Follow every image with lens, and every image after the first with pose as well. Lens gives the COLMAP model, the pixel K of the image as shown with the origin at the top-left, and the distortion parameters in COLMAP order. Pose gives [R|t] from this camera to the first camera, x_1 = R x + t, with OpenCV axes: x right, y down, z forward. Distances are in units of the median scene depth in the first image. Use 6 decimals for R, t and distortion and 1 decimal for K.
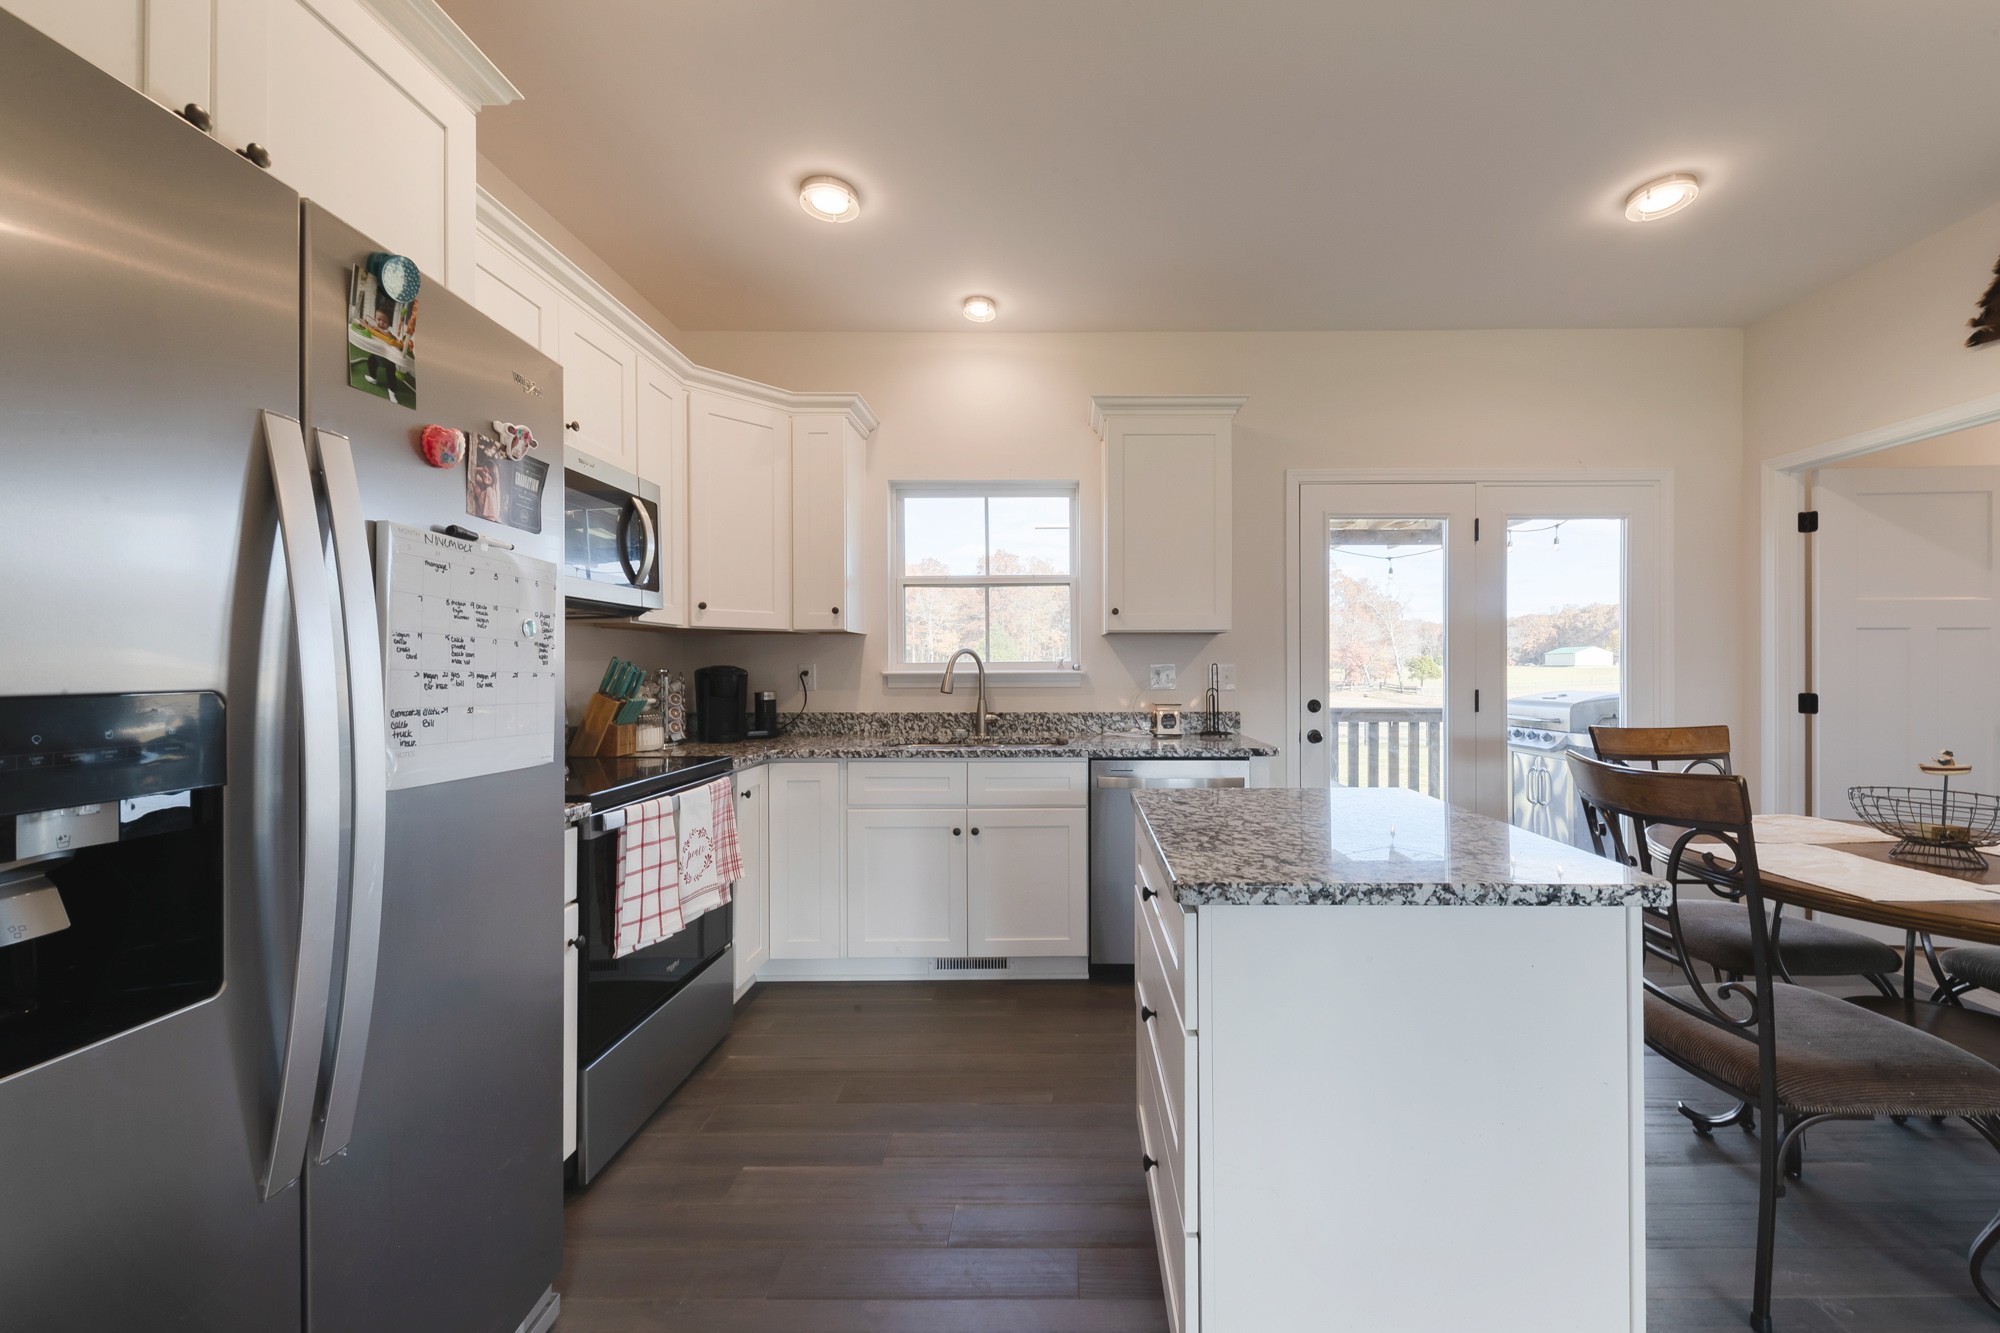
lens RADIAL K [[744.0, 0, 1059.6], [0, 744.0, 665.0], [0, 0, 1]] dist [0.006634, -0.000176]
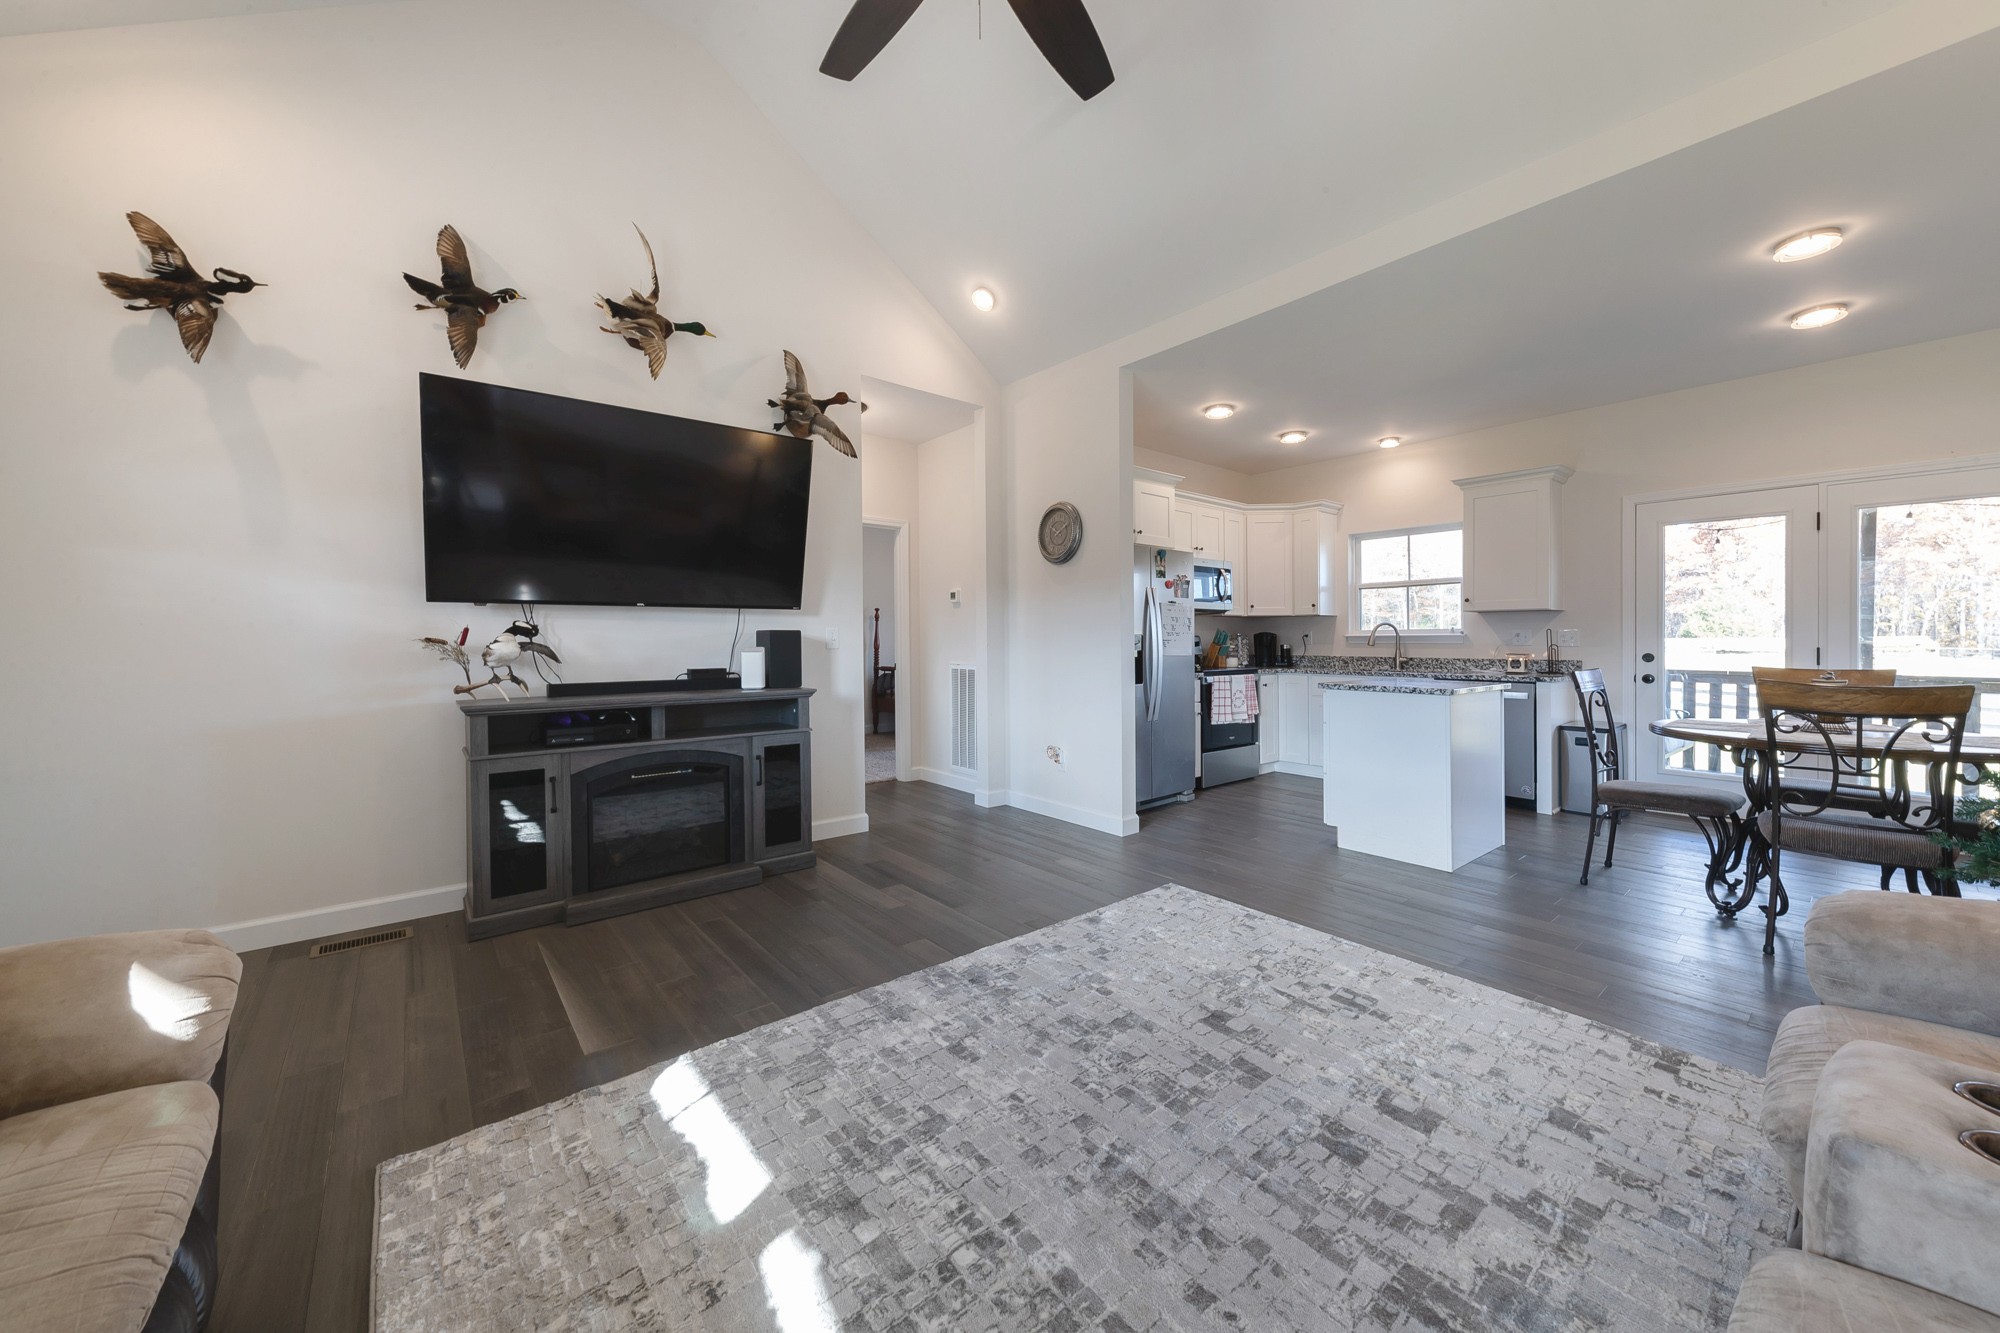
lens RADIAL K [[718.4, 0, 1002.6], [0, 718.4, 642.9], [0, 0, 1]] dist [0.011154, -0.000065]
pose [[0.628112, 0.003870, -0.778114, 0.682534], [0.002944, 0.999969, 0.007350, 0.013604], [0.778118, -0.006907, 0.628081, -0.894207]]
